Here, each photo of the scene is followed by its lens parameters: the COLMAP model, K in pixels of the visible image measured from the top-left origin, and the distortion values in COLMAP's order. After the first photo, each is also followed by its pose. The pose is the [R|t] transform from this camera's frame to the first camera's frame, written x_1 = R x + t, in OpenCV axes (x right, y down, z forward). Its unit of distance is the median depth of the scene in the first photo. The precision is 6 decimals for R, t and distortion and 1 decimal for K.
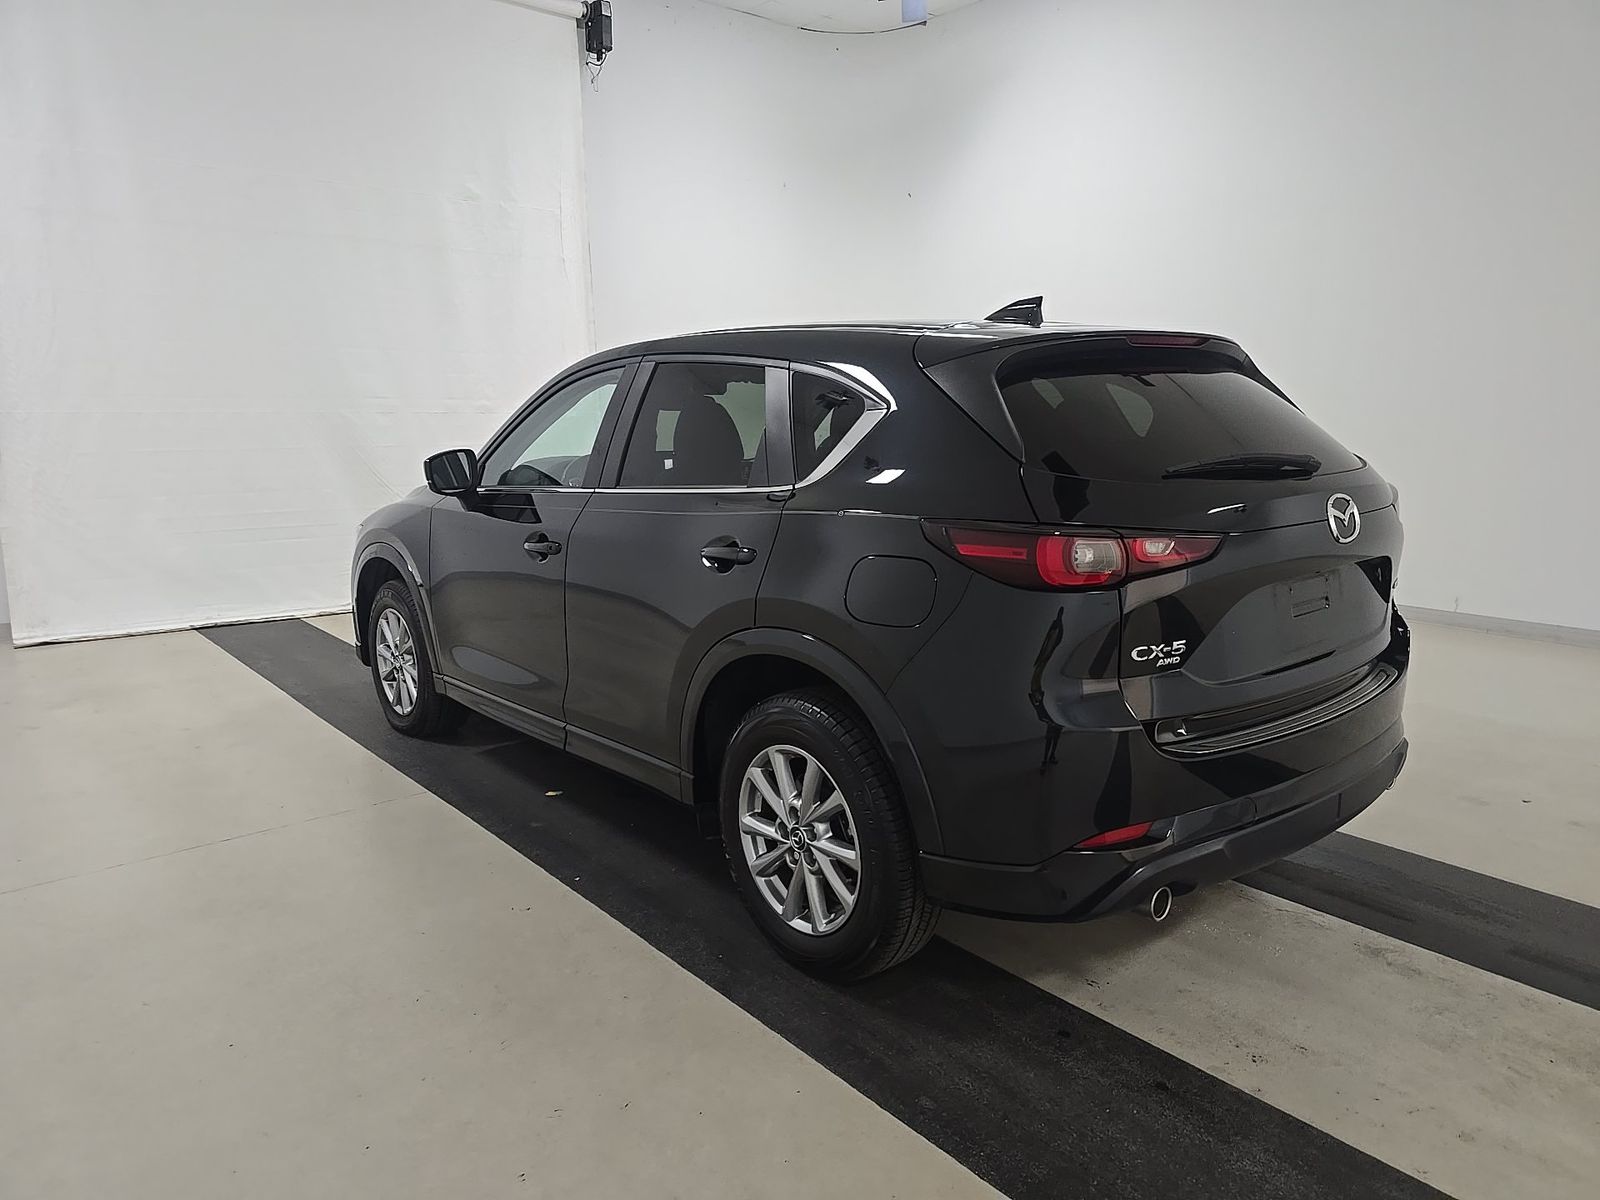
lens RADIAL K [[1095.8, 0, 805.0], [0, 1095.8, 600.9], [0, 0, 1]] dist [0.006530, -0.000316]
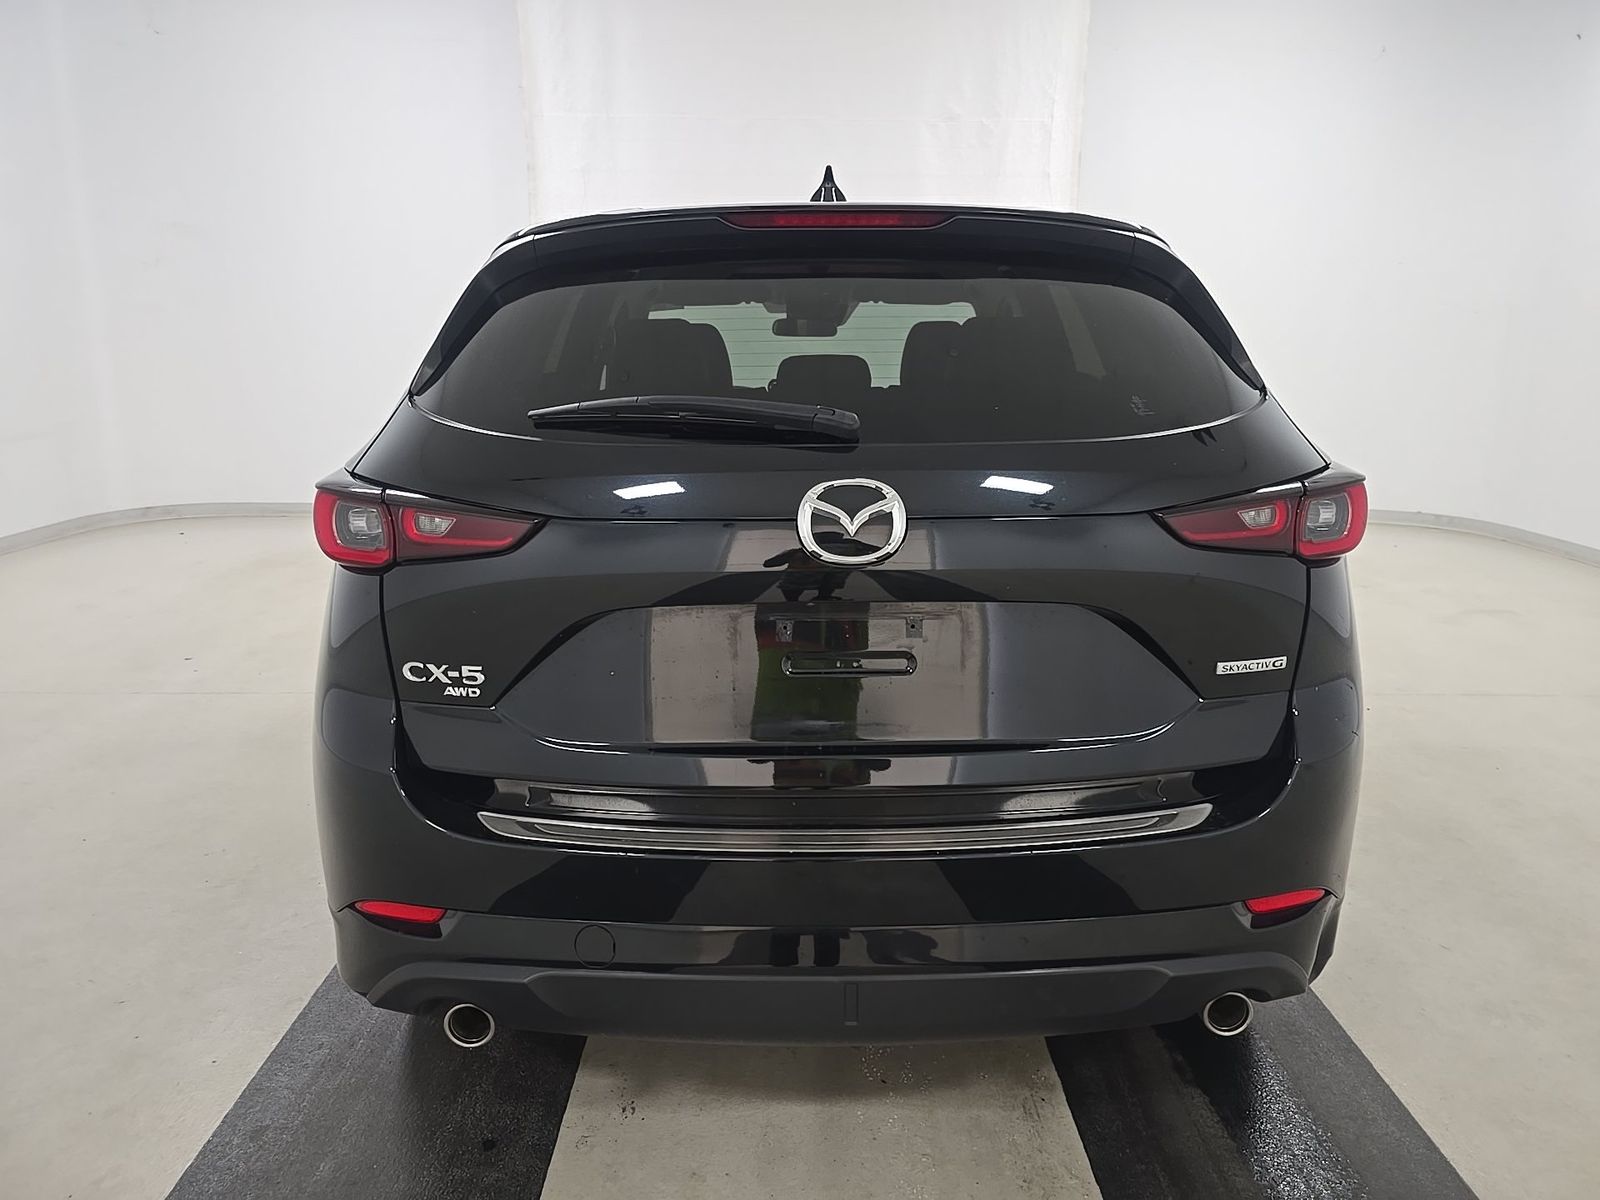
lens RADIAL K [[1095.8, 0, 801.2], [0, 1095.8, 599.3], [0, 0, 1]] dist [0.006530, -0.000316]
pose [[0.778304, 0.150273, -0.609641, 0.870289], [-0.116599, 0.988641, 0.094838, -0.088404], [0.616967, -0.002730, 0.786984, 0.568734]]
